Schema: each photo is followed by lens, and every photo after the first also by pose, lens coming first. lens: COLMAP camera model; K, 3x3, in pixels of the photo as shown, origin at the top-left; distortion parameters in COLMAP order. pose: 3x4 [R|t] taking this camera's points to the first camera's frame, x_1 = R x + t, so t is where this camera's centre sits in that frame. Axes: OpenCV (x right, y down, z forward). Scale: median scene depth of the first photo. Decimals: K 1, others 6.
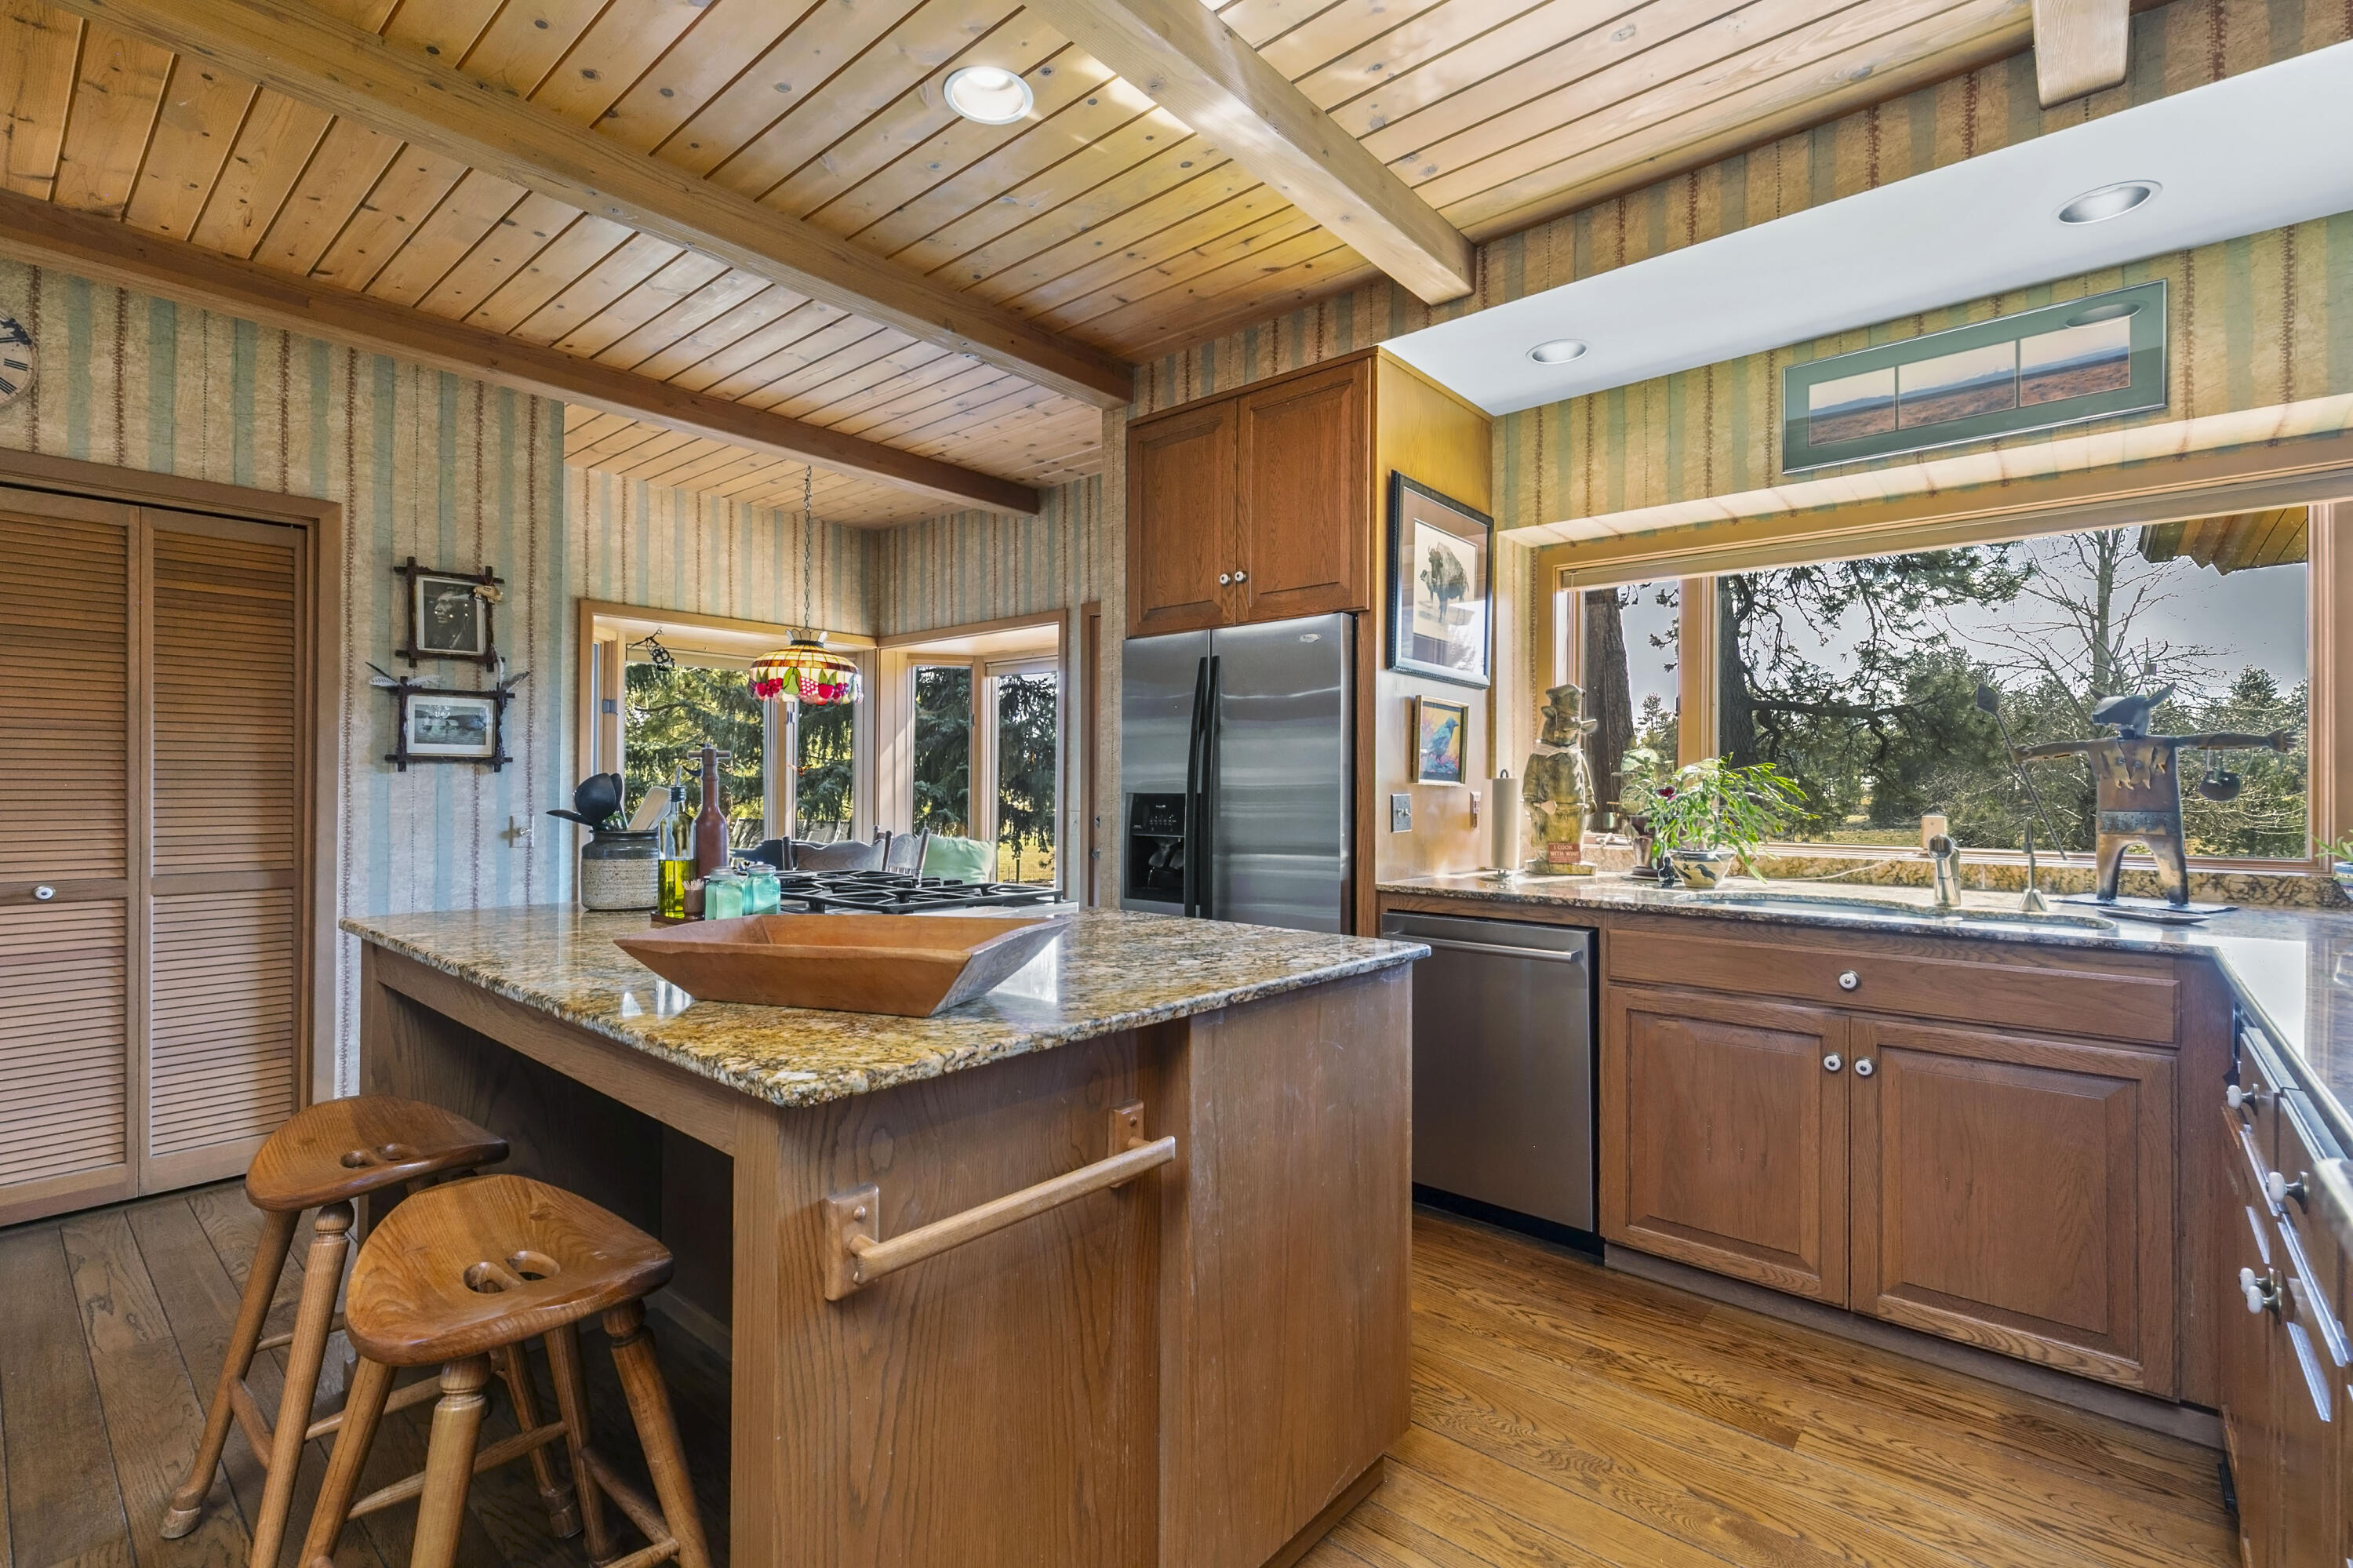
lens RADIAL K [[1059.6, 0, 1176.7], [0, 1059.6, 789.8], [0, 0, 1]] dist [0.003549, 0.000802]
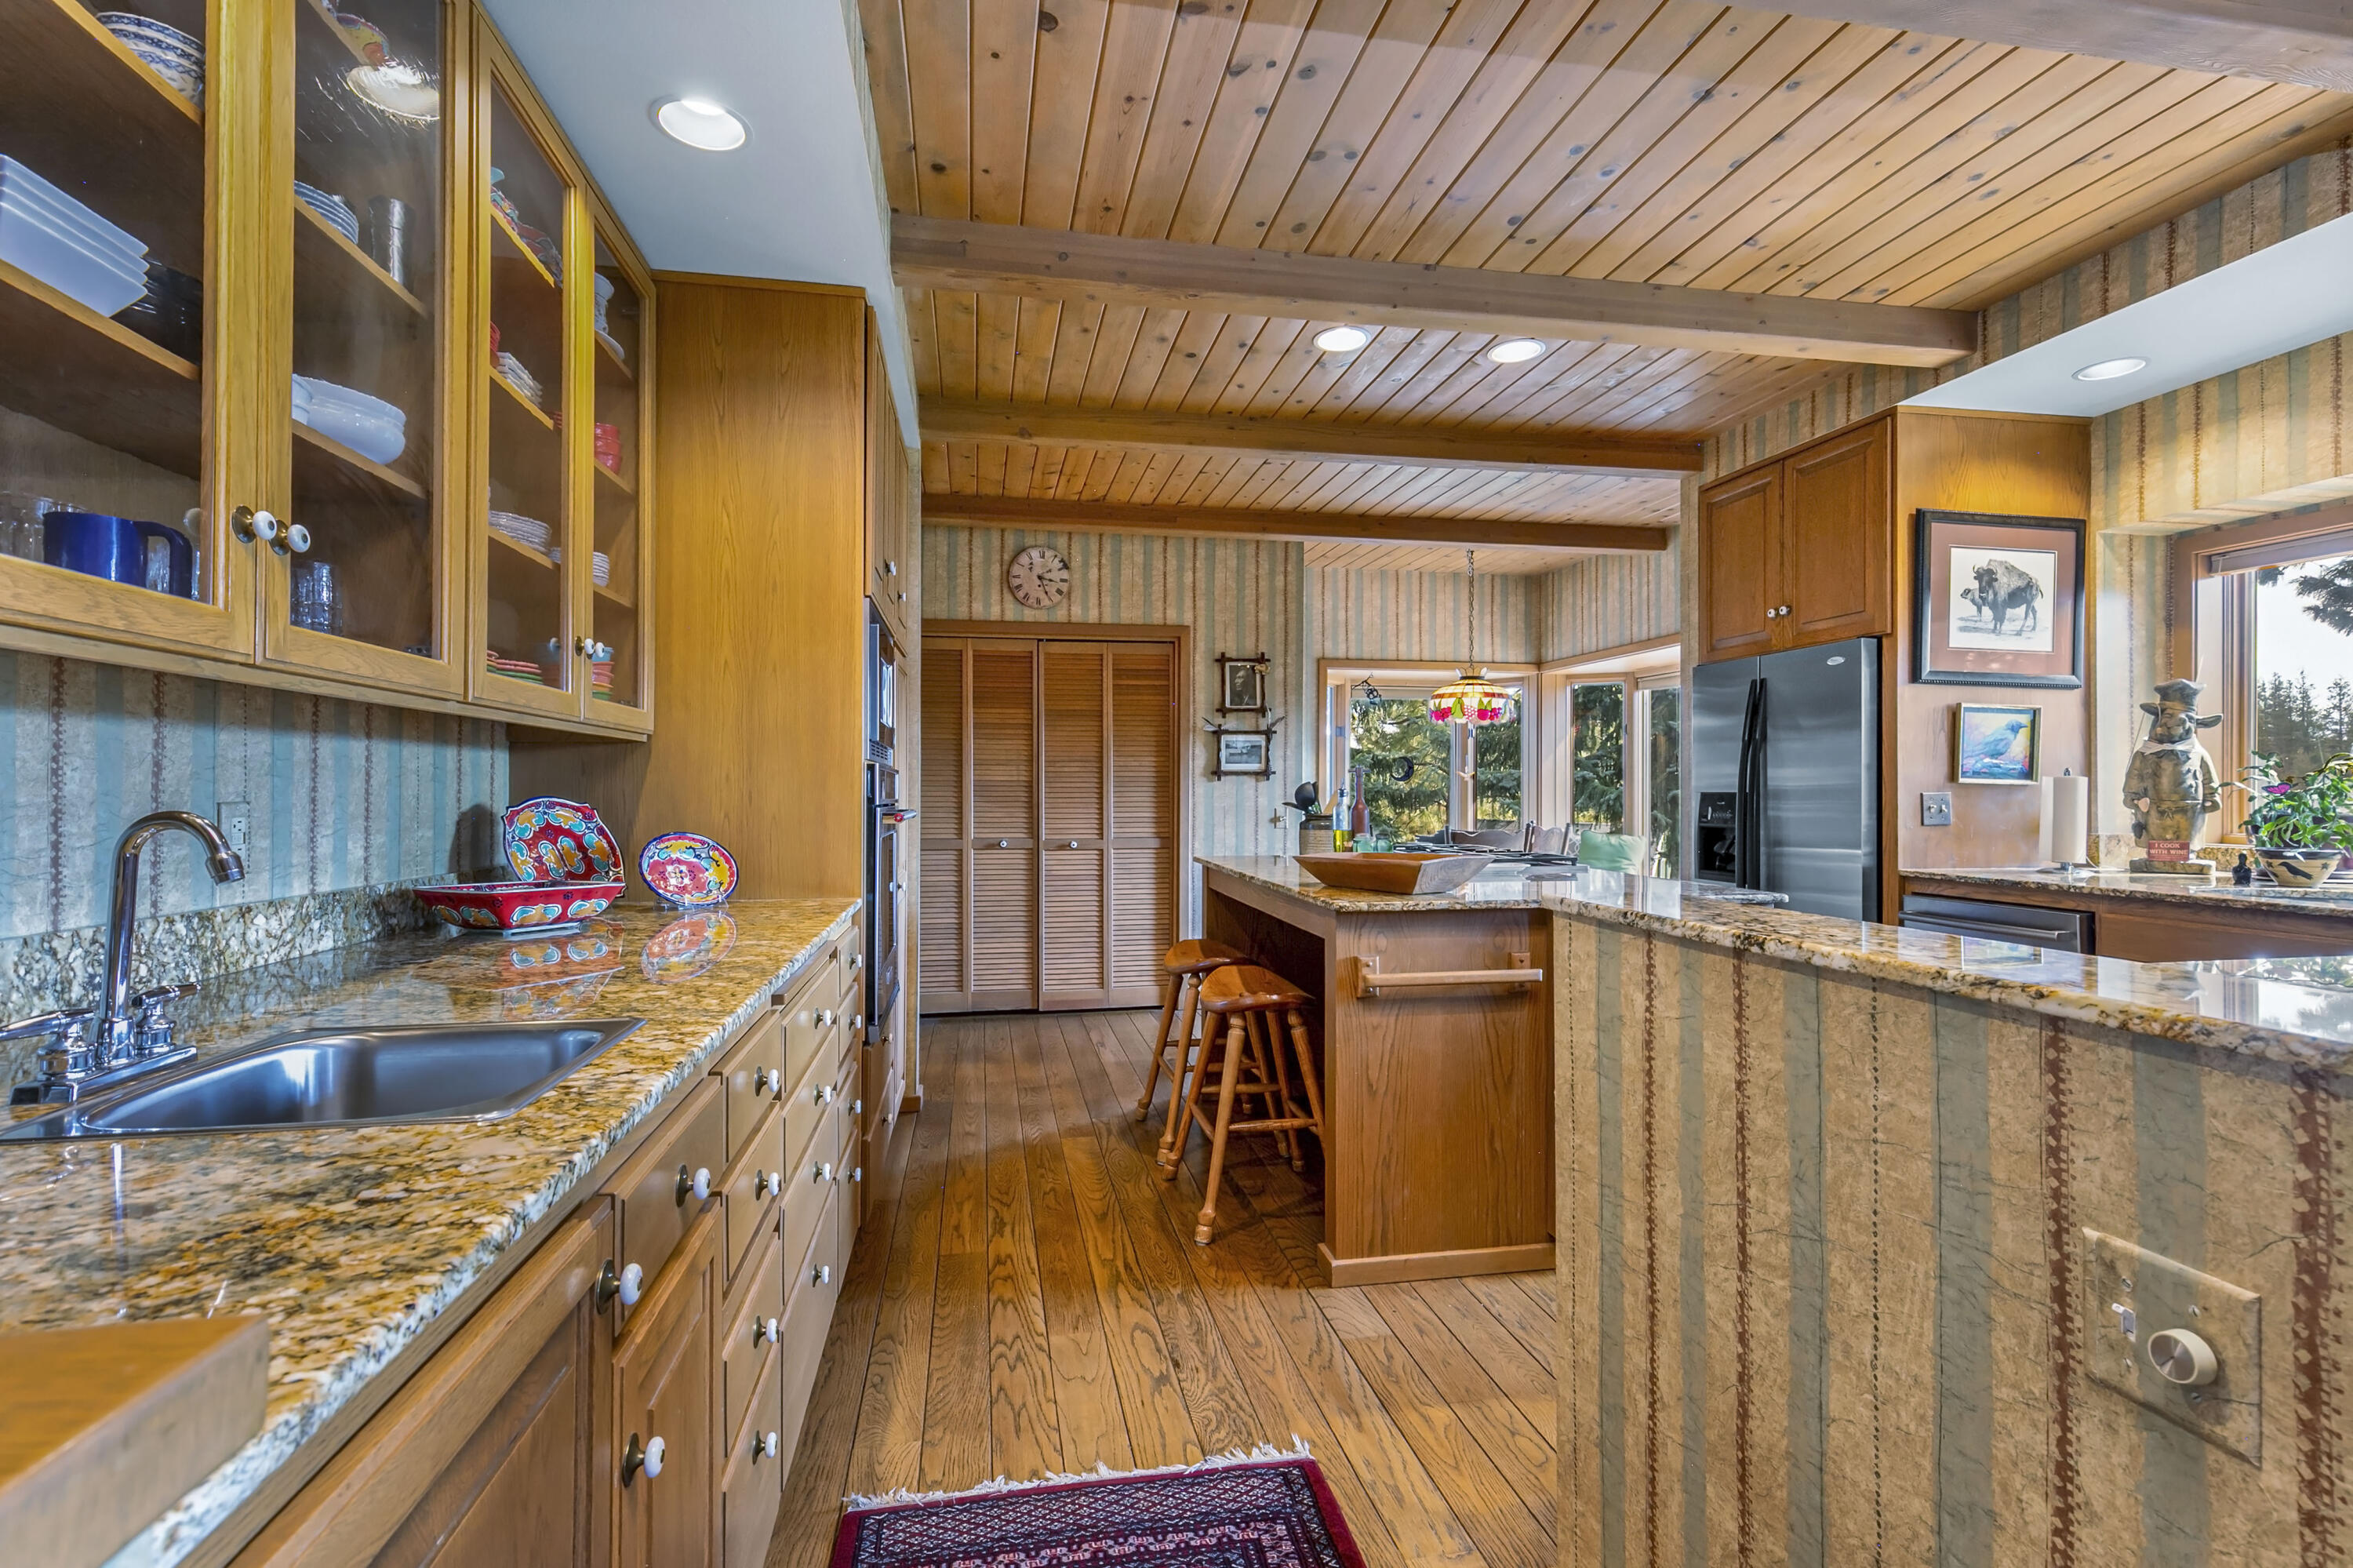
lens RADIAL K [[1070.5, 0, 1171.4], [0, 1070.5, 791.2], [0, 0, 1]] dist [0.002447, 0.000240]
pose [[0.779388, -0.004632, -0.626524, 0.266116], [0.004092, 0.999989, -0.002302, 0.002154], [0.626528, -0.000770, 0.779399, -0.358864]]
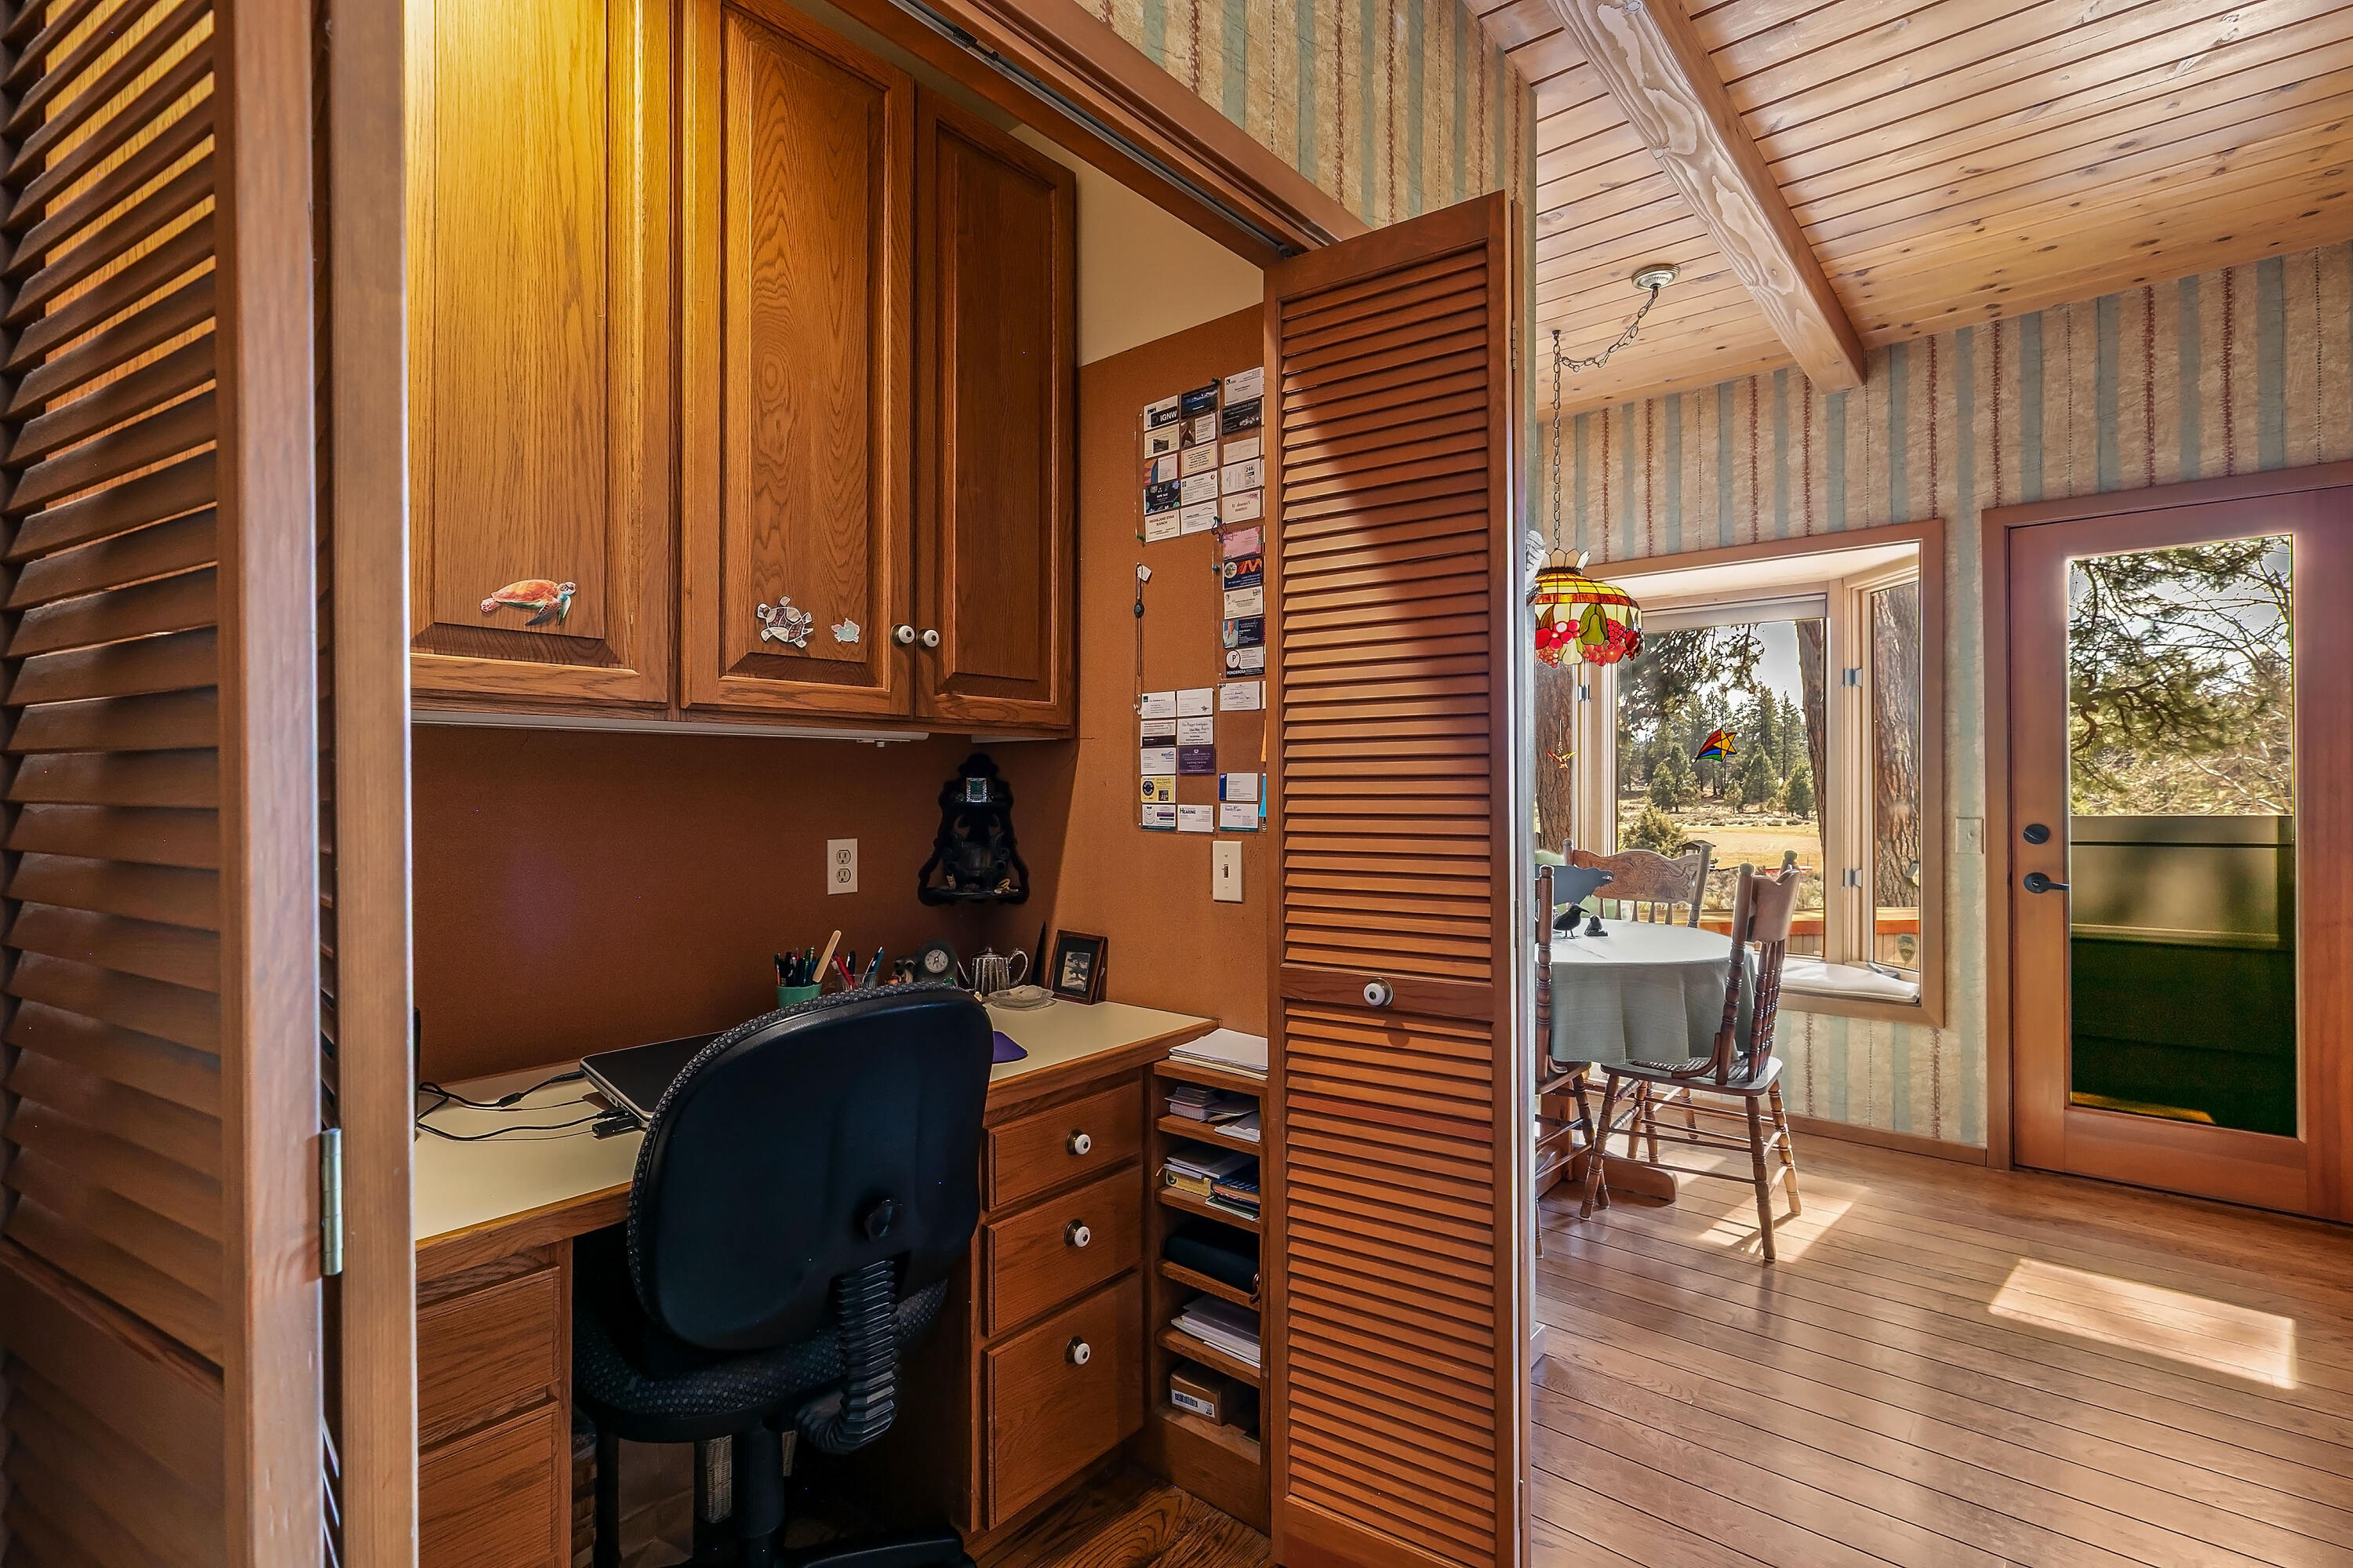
lens RADIAL K [[1070.5, 0, 1171.4], [0, 1070.5, 791.2], [0, 0, 1]] dist [0.002447, 0.000240]
pose [[0.999869, -0.005780, -0.015151, -0.855546], [0.005828, 0.999978, 0.003149, -0.004030], [0.015133, -0.003237, 0.999880, 0.456634]]
